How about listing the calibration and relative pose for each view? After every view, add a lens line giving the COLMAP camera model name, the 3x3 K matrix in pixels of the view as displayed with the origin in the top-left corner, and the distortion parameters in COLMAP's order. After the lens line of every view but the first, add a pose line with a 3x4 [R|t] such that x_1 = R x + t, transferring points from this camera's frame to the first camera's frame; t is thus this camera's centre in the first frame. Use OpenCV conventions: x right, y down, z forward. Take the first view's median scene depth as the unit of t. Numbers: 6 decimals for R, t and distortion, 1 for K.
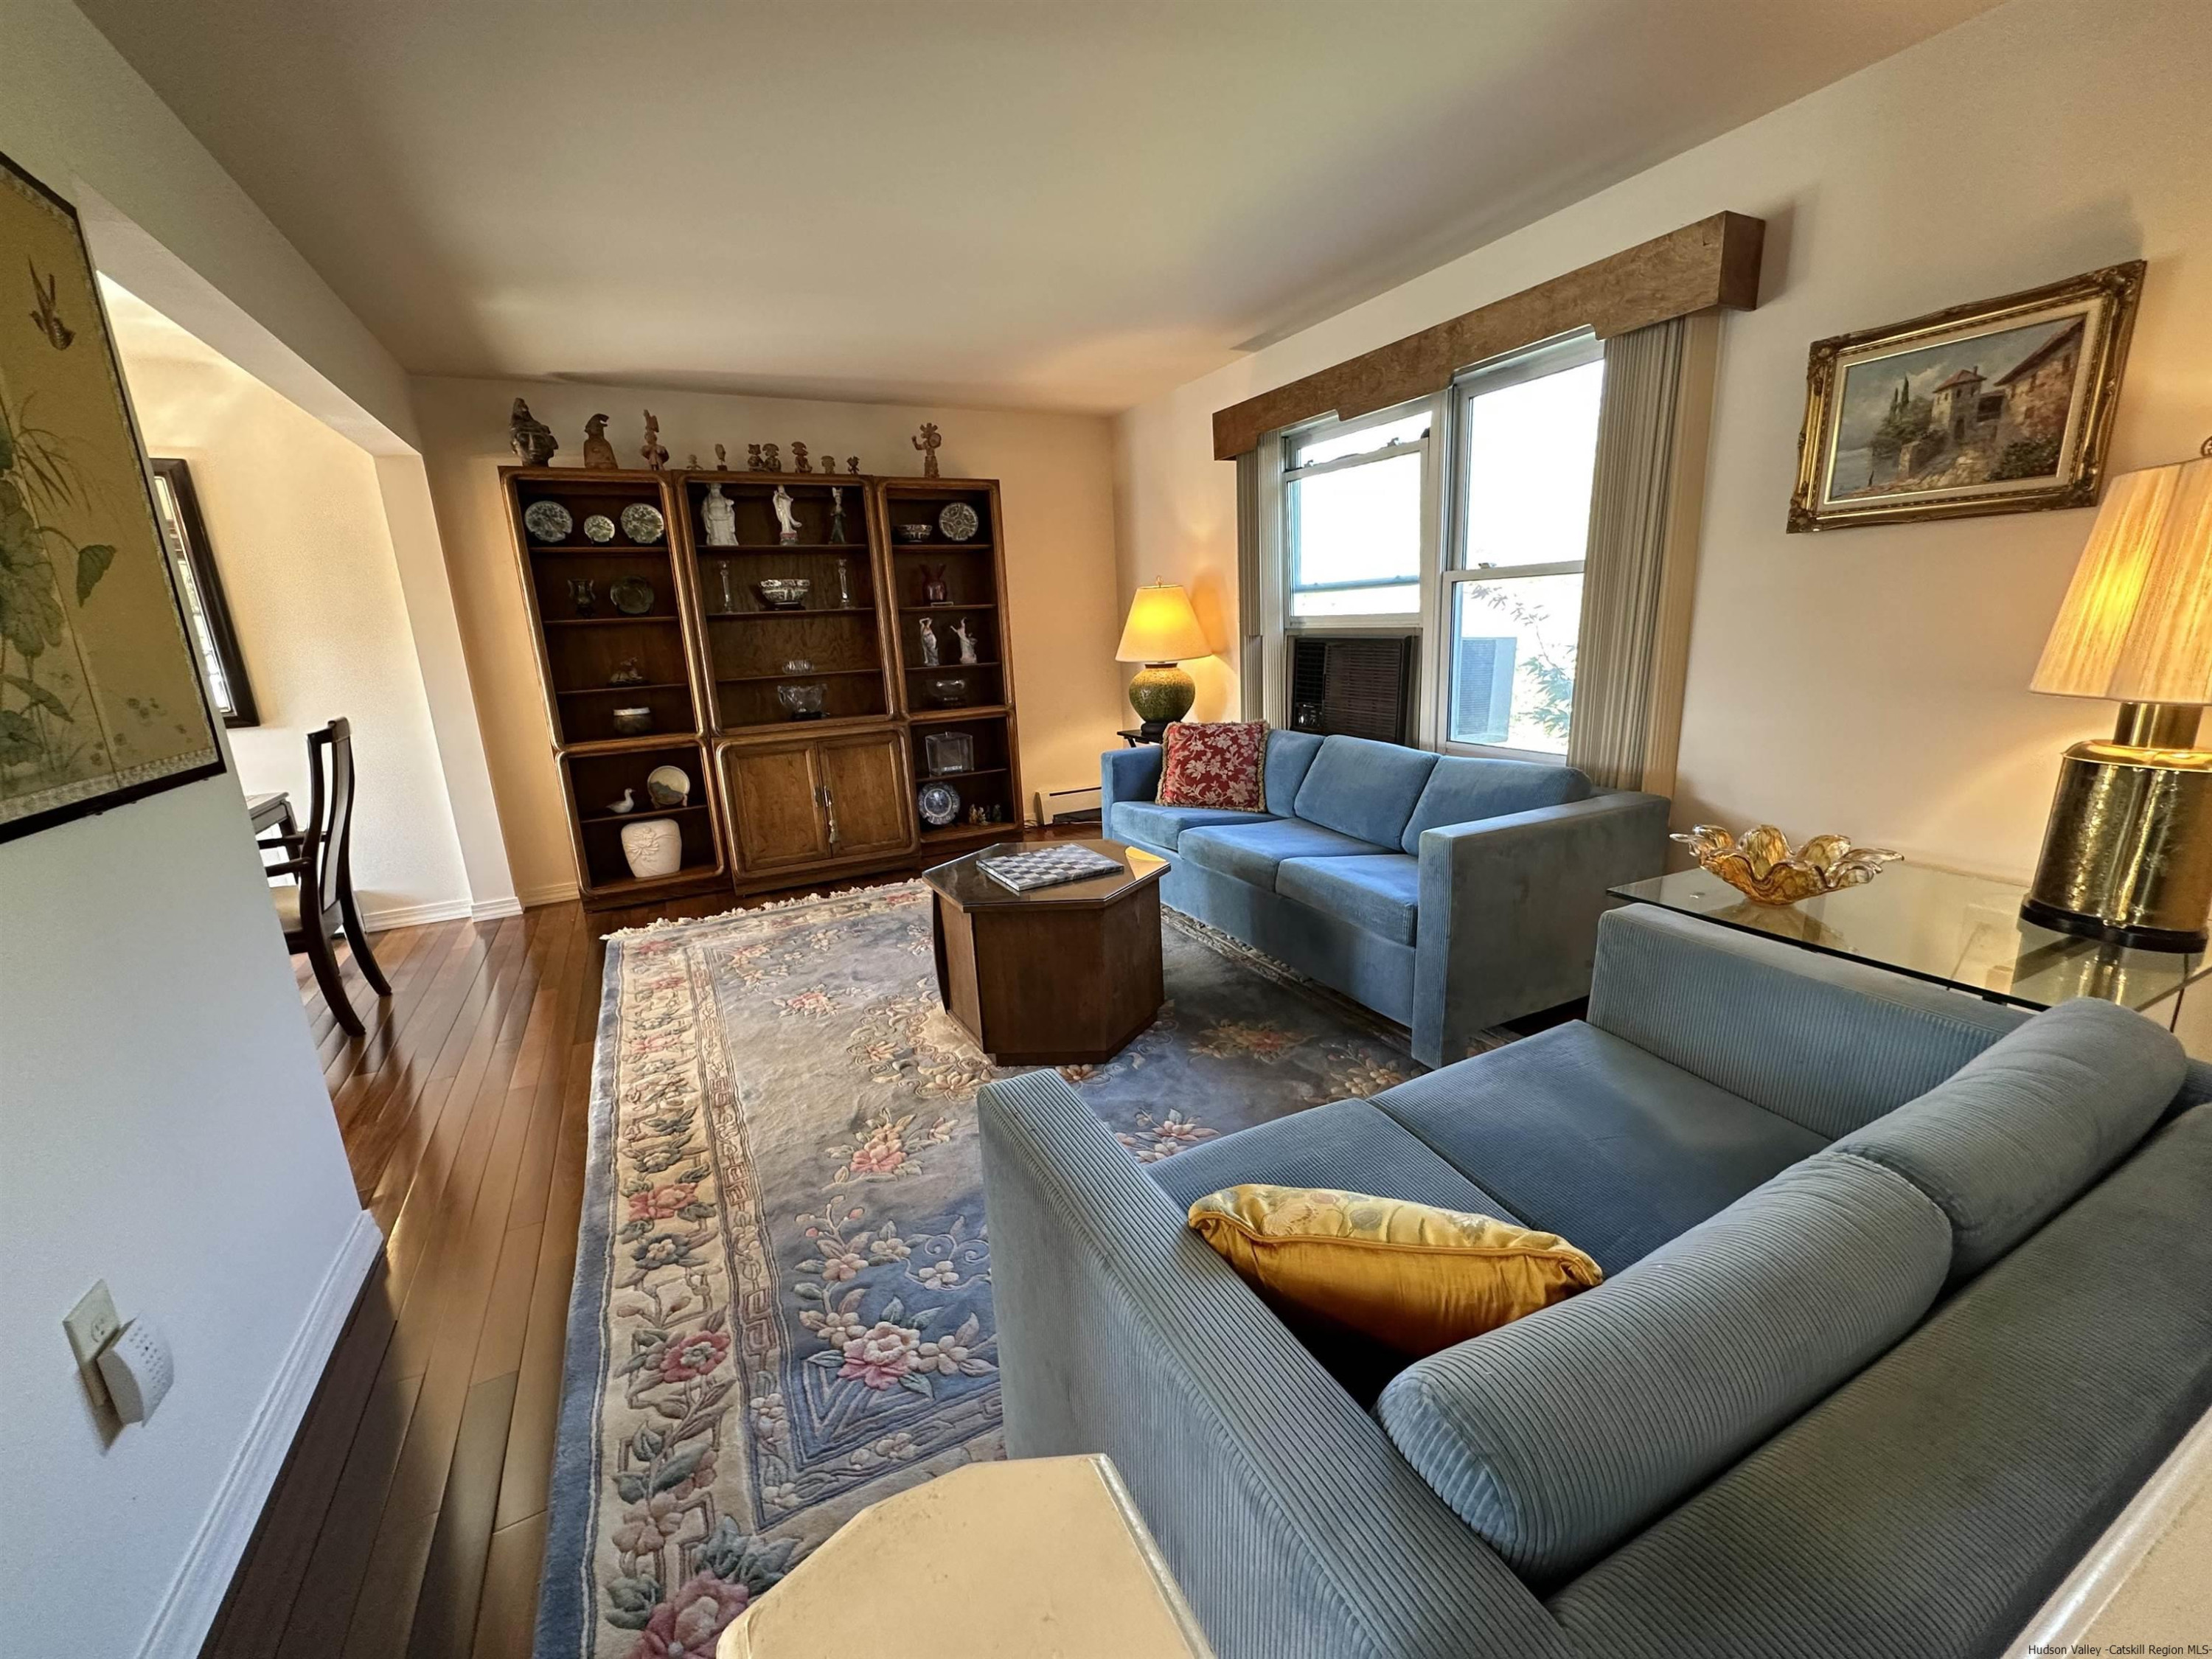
lens RADIAL K [[880.5, 0, 1107.2], [0, 880.5, 831.3], [0, 0, 1]] dist [-0.000757, 0.000153]
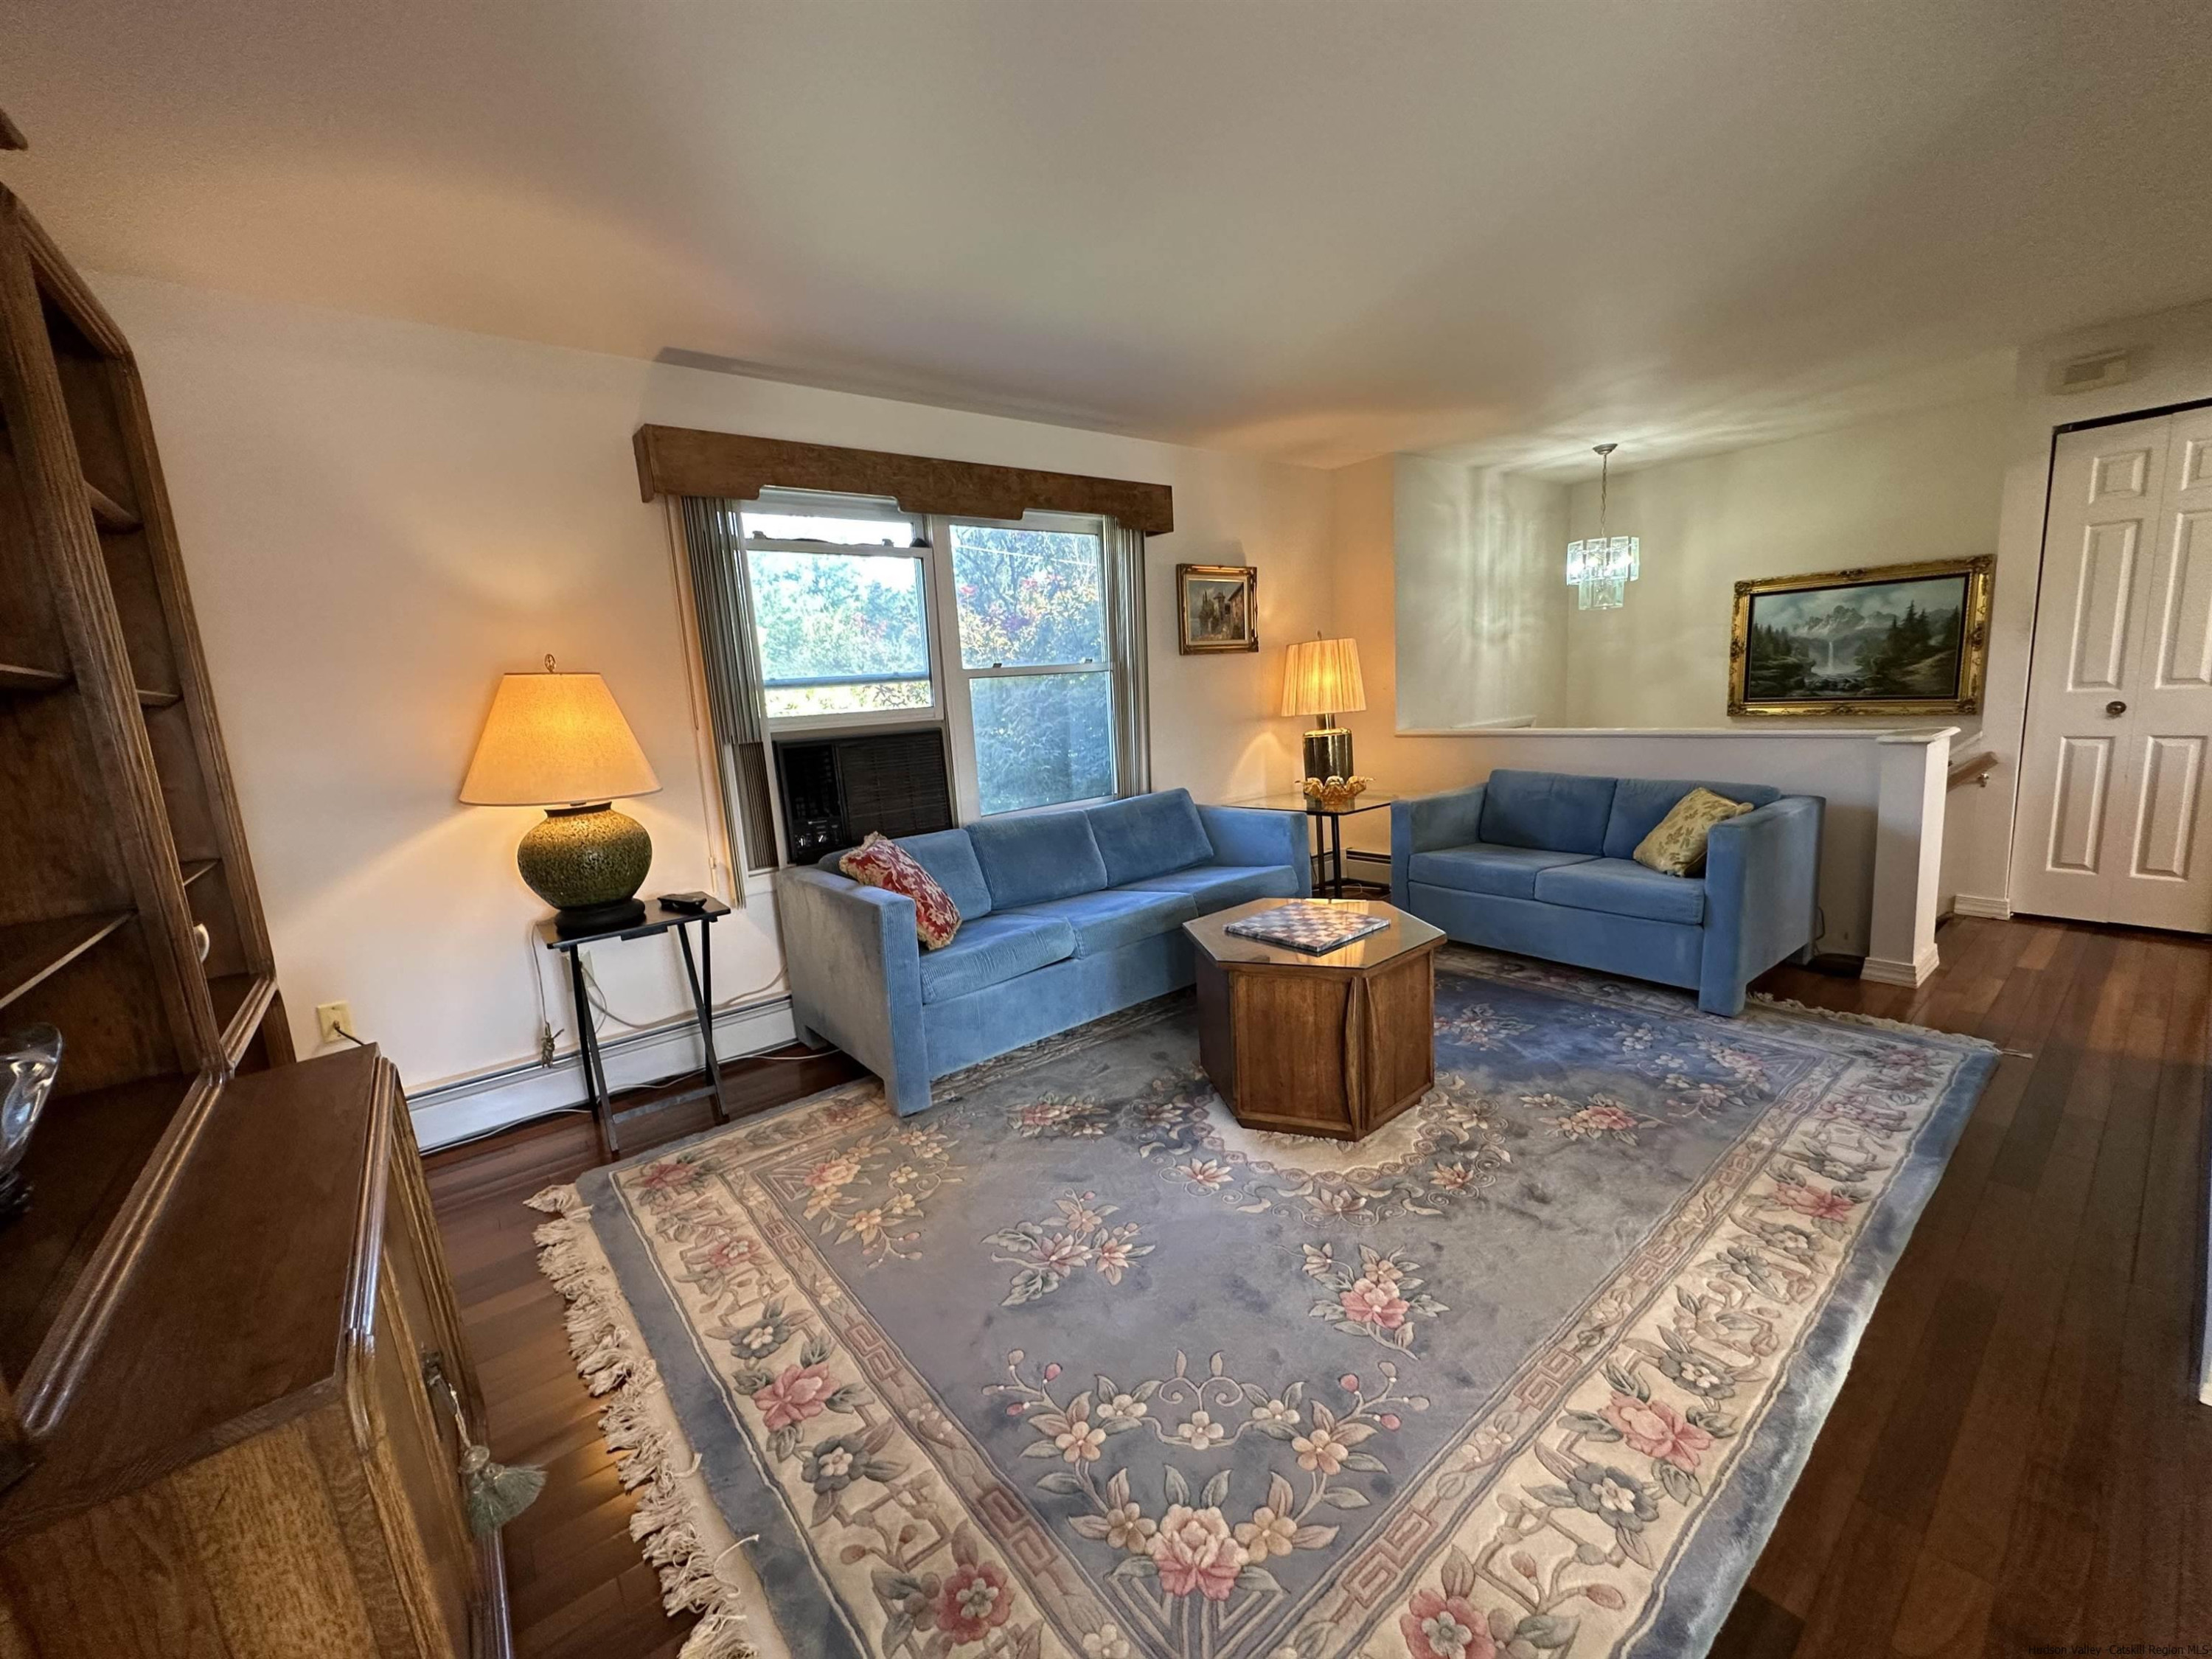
lens RADIAL K [[880.5, 0, 1110.0], [0, 880.5, 831.0], [0, 0, 1]] dist [-0.000757, 0.000153]
pose [[-0.195076, -0.104042, 0.975254, -0.789242], [0.301504, 0.939847, 0.160573, -0.229760], [-0.933296, 0.325367, -0.151973, 1.086335]]
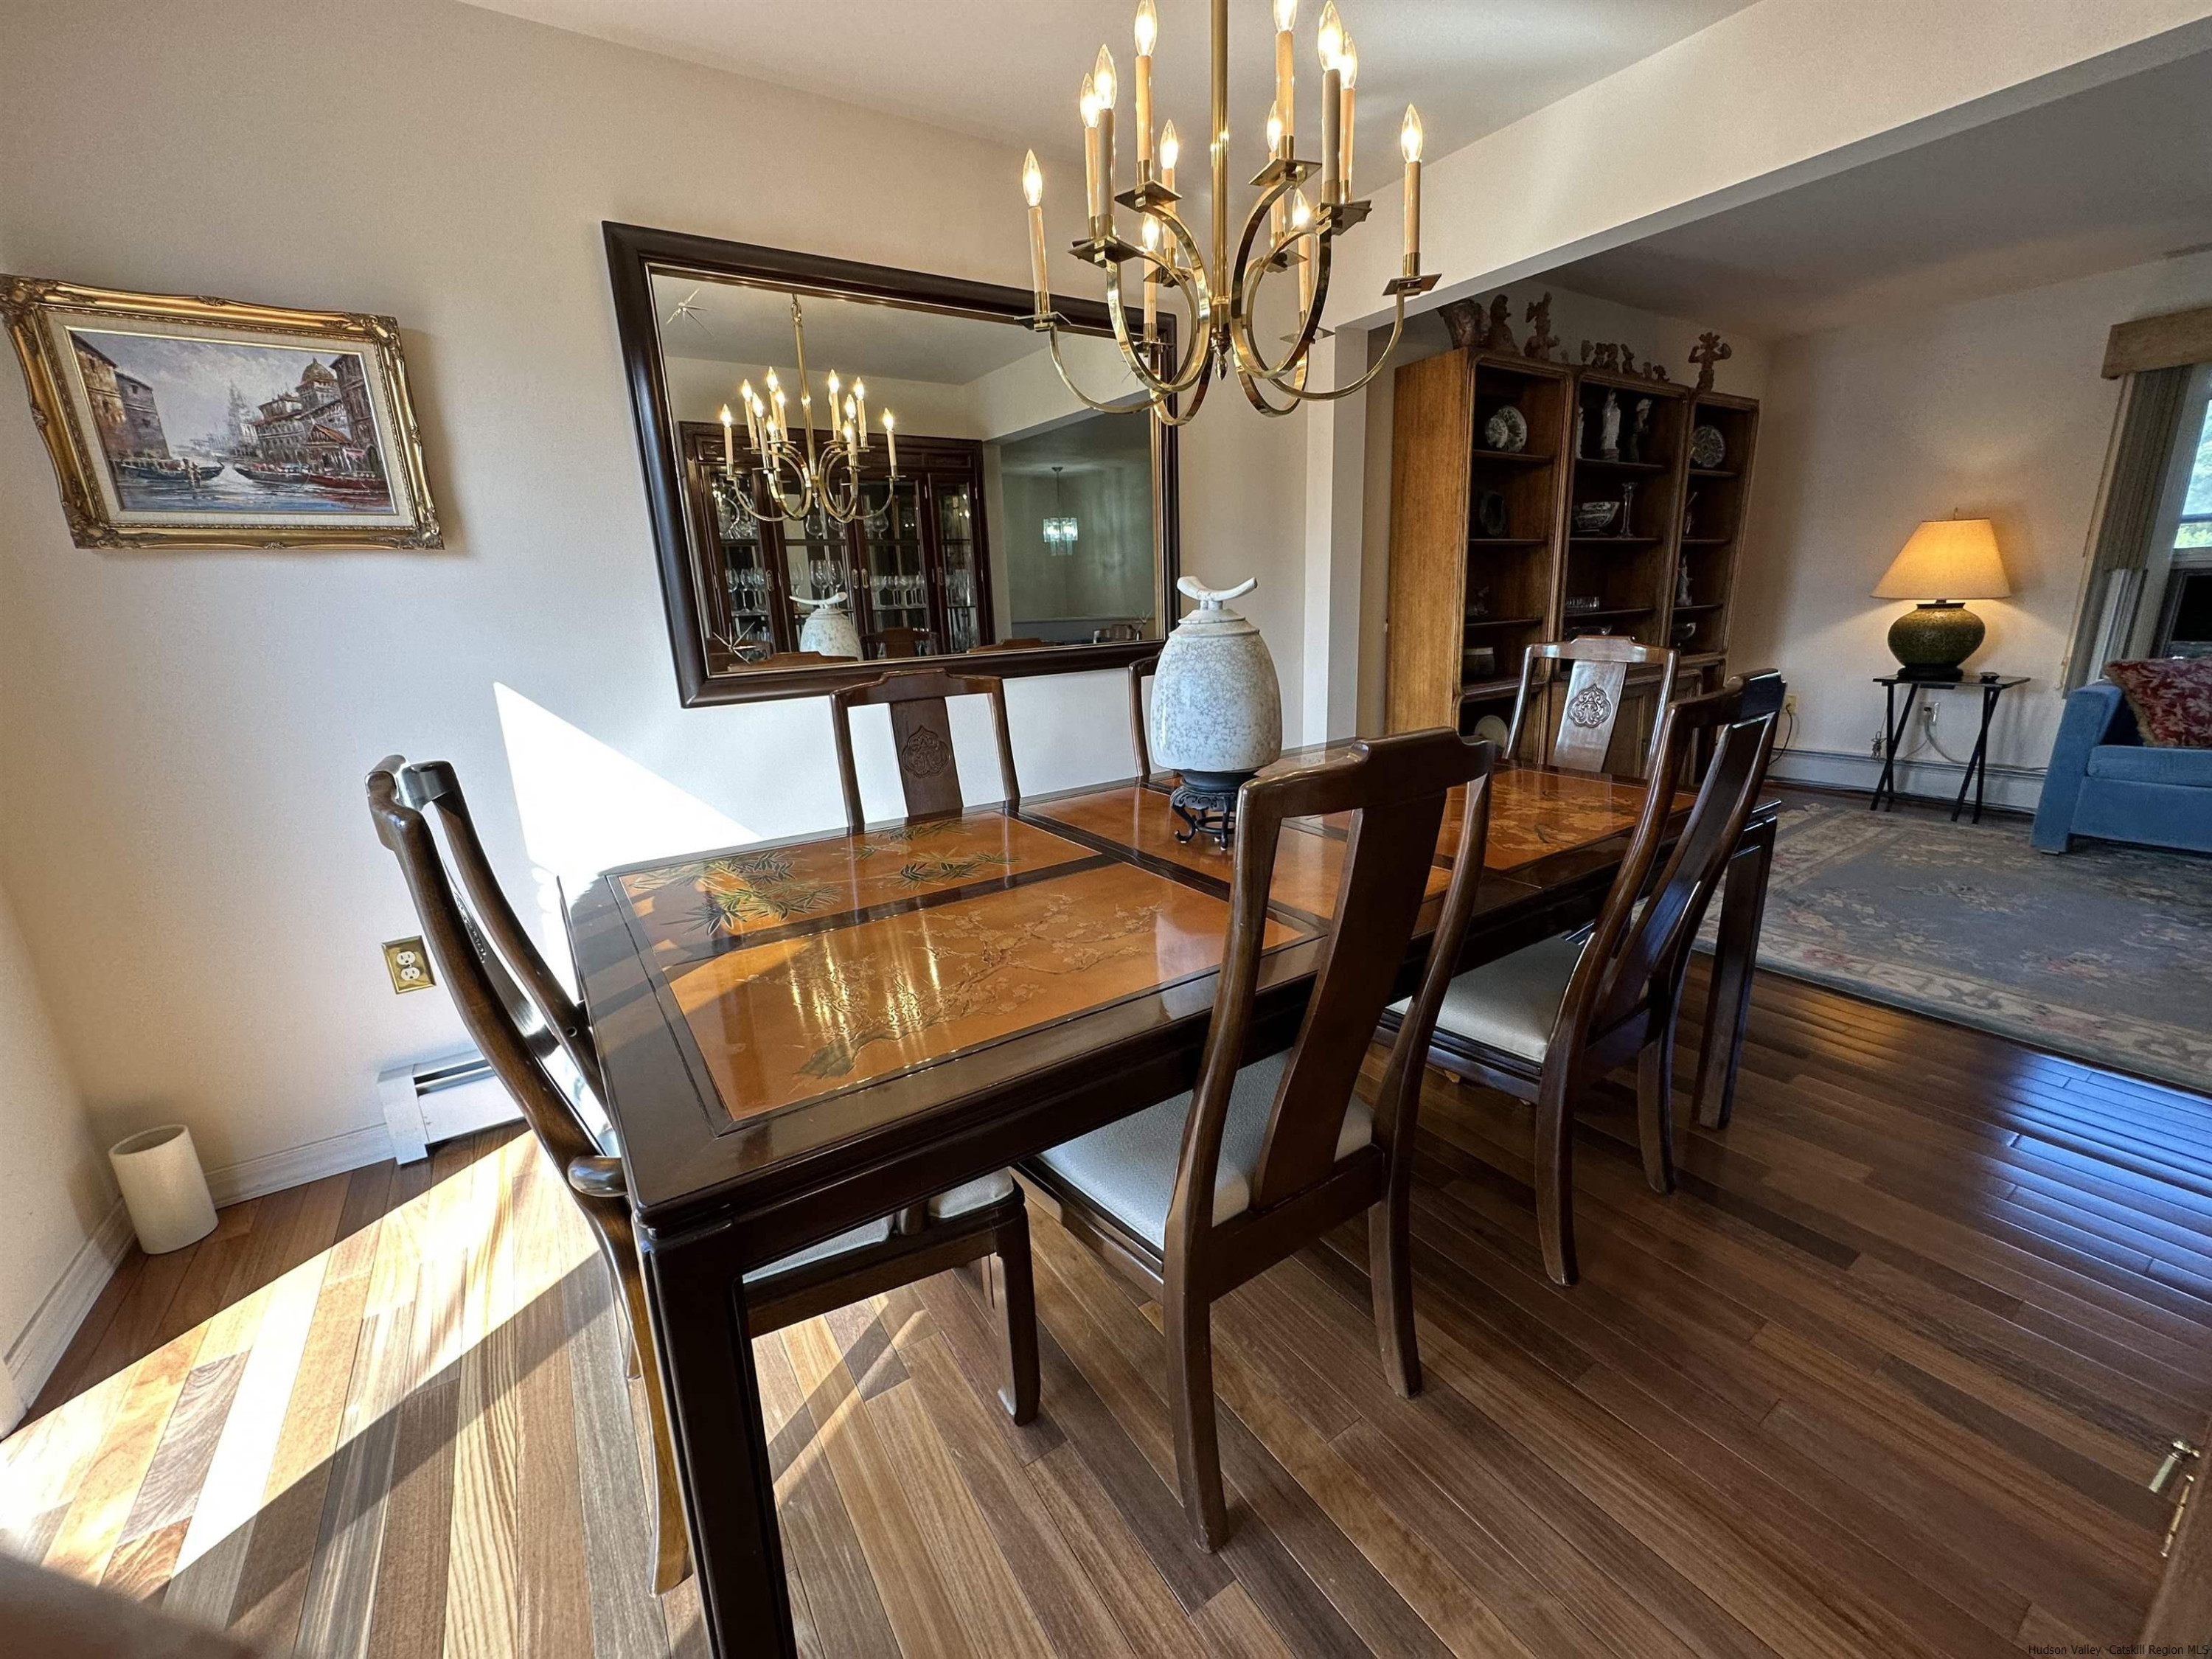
lens RADIAL K [[880.5, 0, 1111.2], [0, 880.5, 820.1], [0, 0, 1]] dist [-0.000757, 0.000153]
pose [[0.993736, -0.015764, 0.110633, -1.284545], [0.015032, 0.999859, 0.007447, 0.025501], [-0.110735, -0.005737, 0.993833, 0.241283]]
